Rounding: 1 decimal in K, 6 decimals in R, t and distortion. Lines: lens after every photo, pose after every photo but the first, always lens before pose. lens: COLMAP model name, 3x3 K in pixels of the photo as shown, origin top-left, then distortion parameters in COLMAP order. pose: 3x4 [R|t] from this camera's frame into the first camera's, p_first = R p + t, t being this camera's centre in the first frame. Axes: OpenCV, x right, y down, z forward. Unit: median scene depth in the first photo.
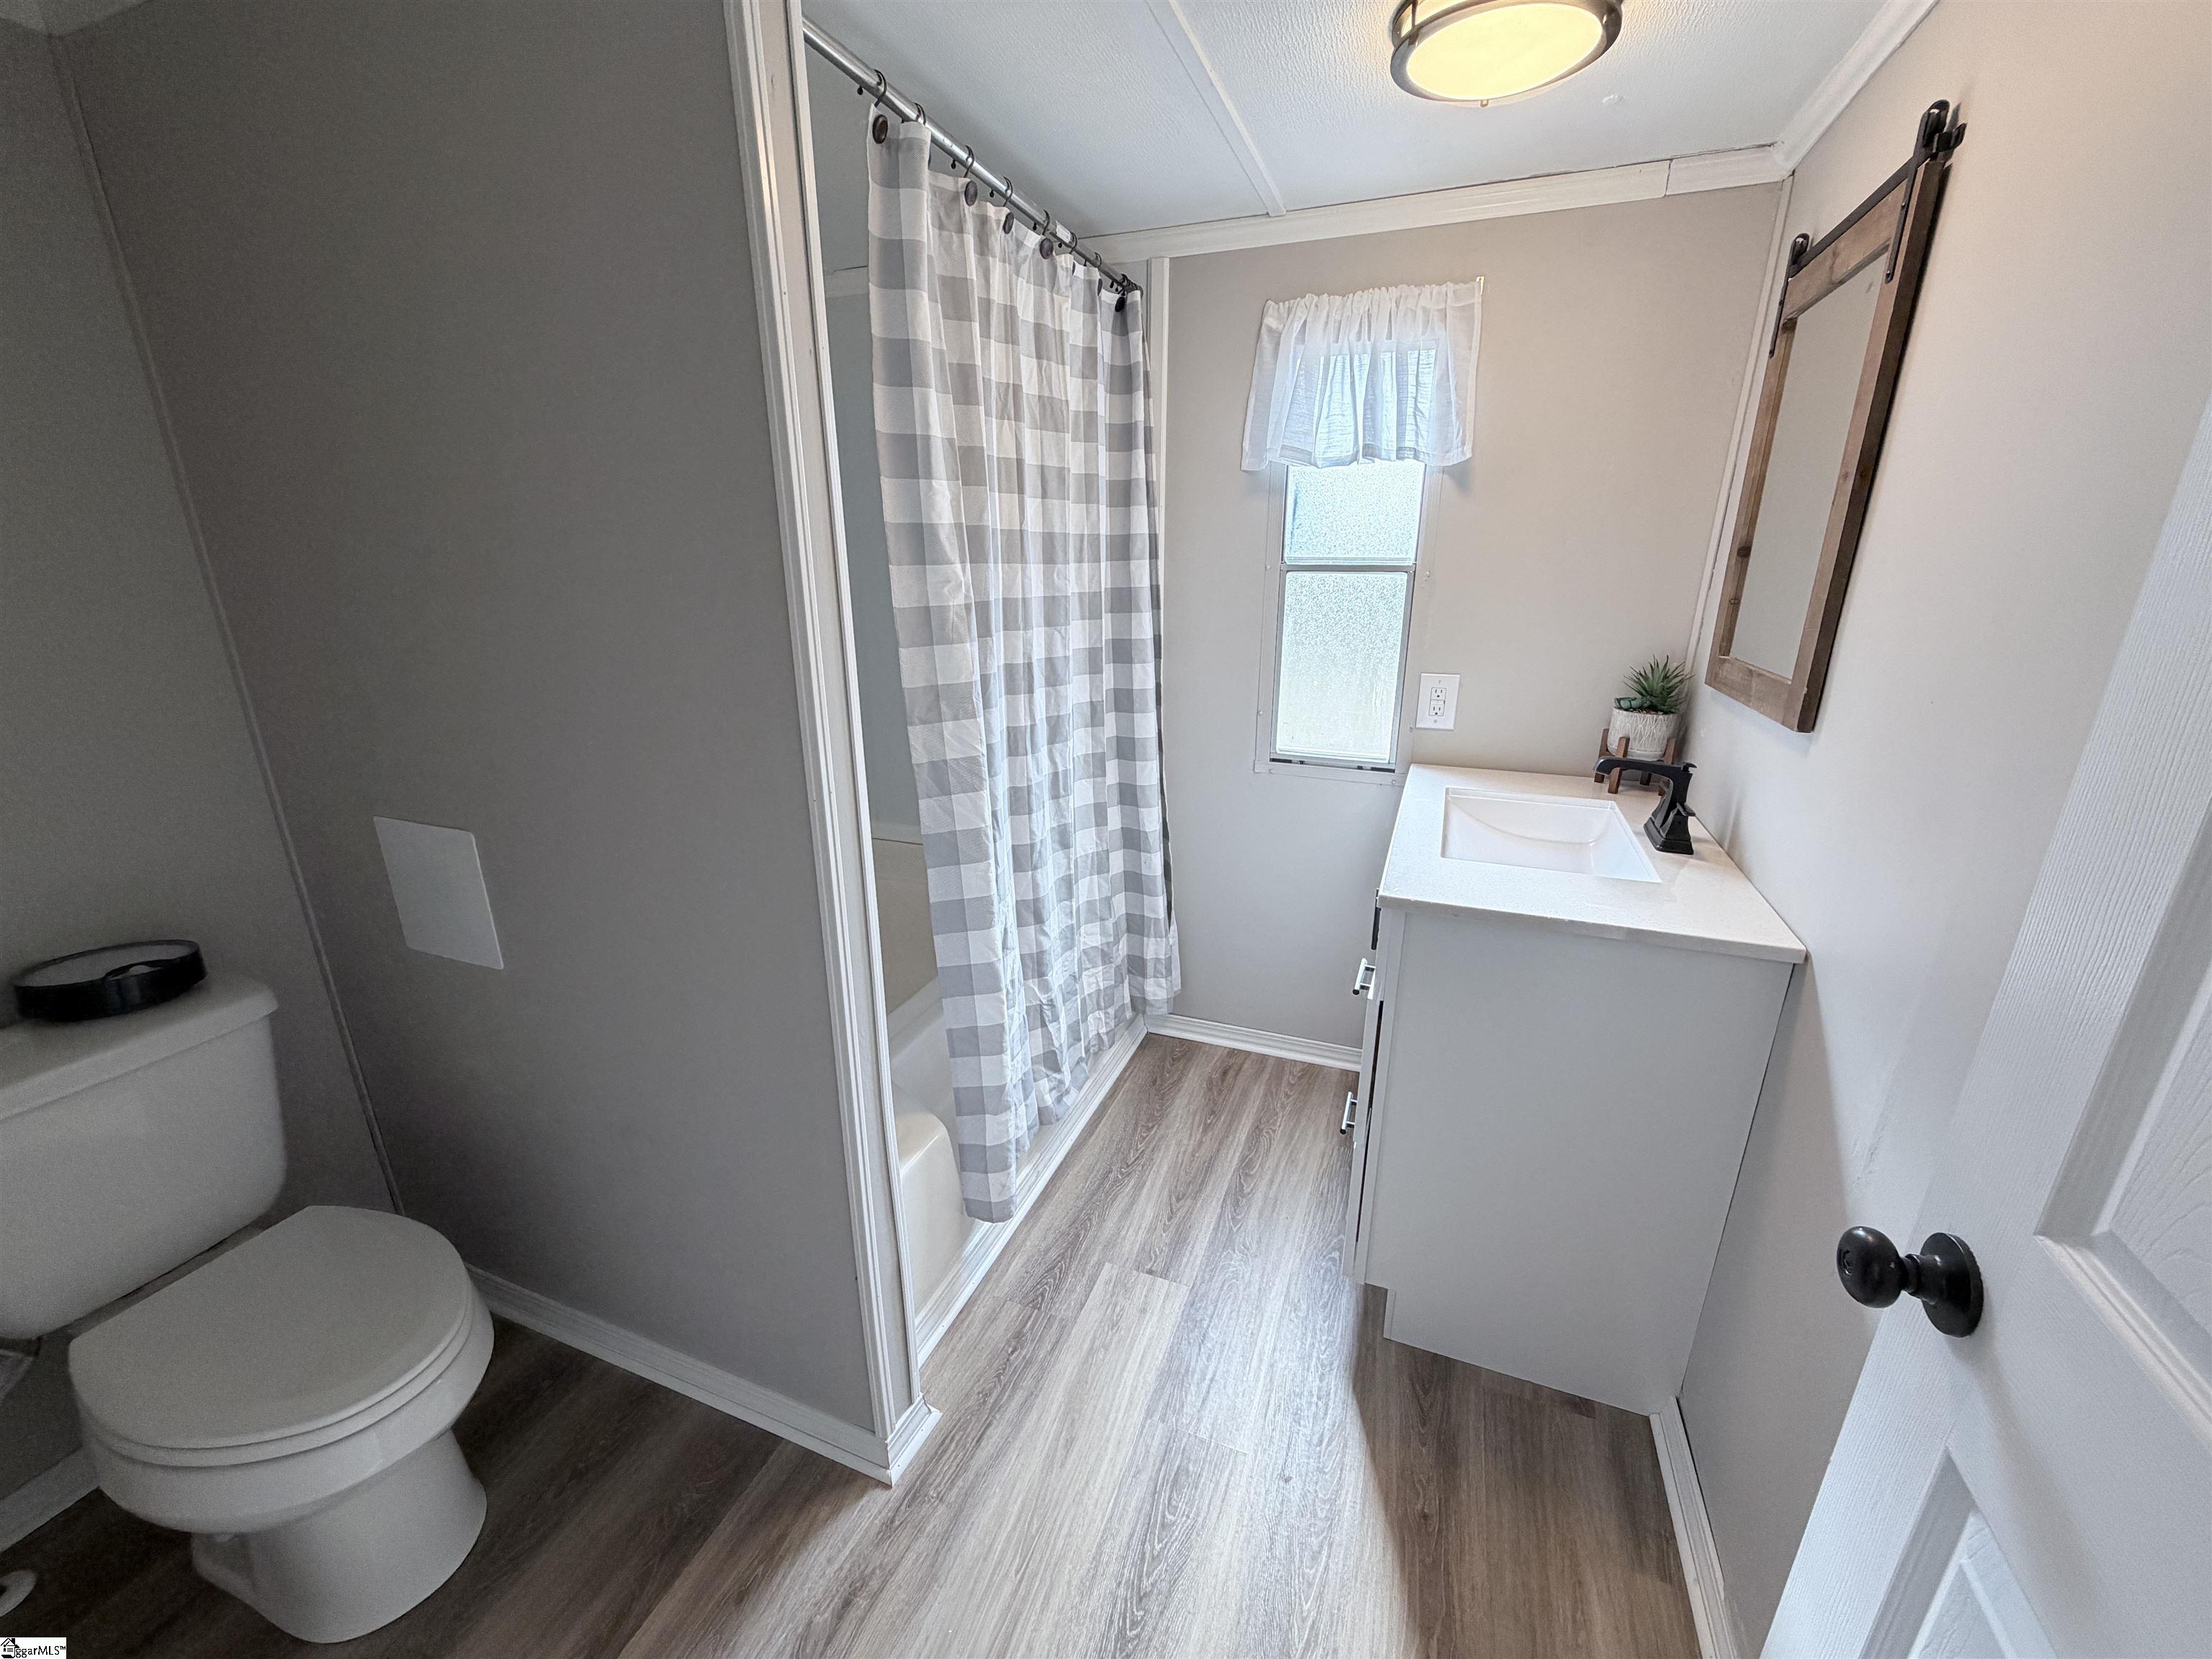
lens RADIAL K [[877.3, 0, 1105.1], [0, 877.3, 831.1], [0, 0, 1]] dist [0.000267, 0.000362]
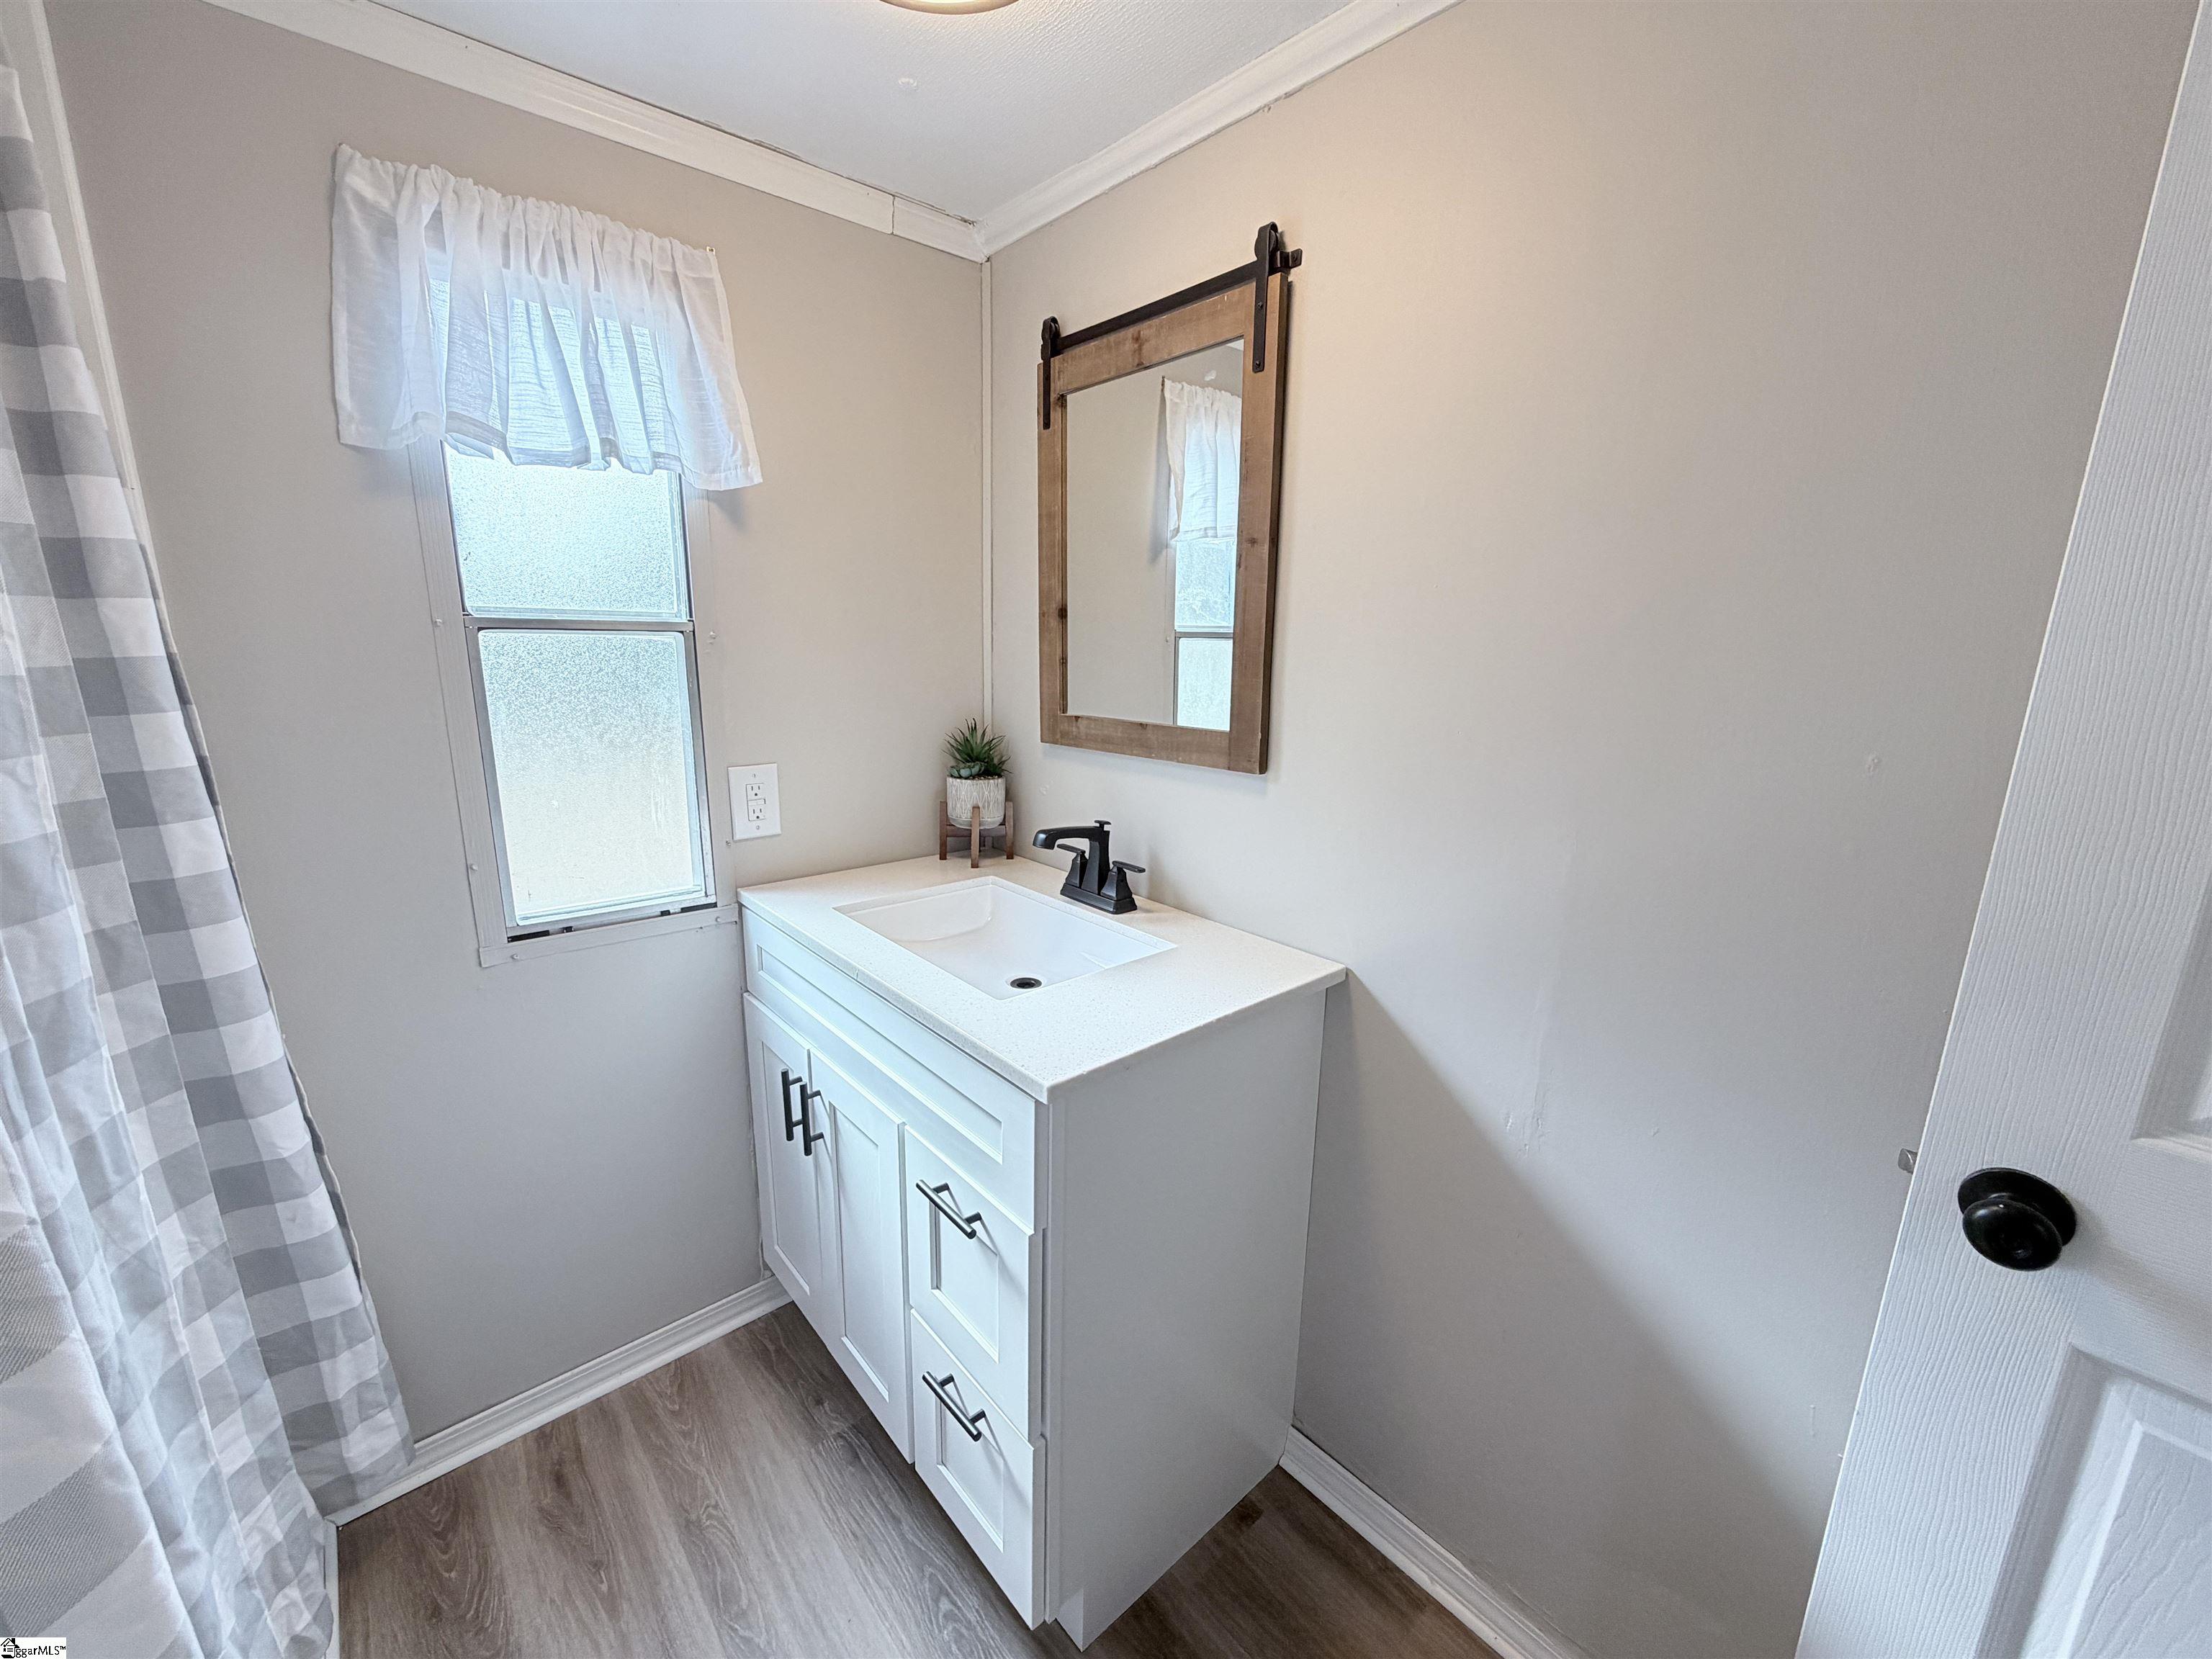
lens RADIAL K [[875.9, 0, 1102.8], [0, 875.9, 829.5], [0, 0, 1]] dist [0.006631, -0.005710]
pose [[0.459373, -0.182203, 0.869355, -0.151308], [0.254244, 0.964757, 0.067854, -0.105933], [-0.851079, 0.189858, 0.489508, 0.406702]]
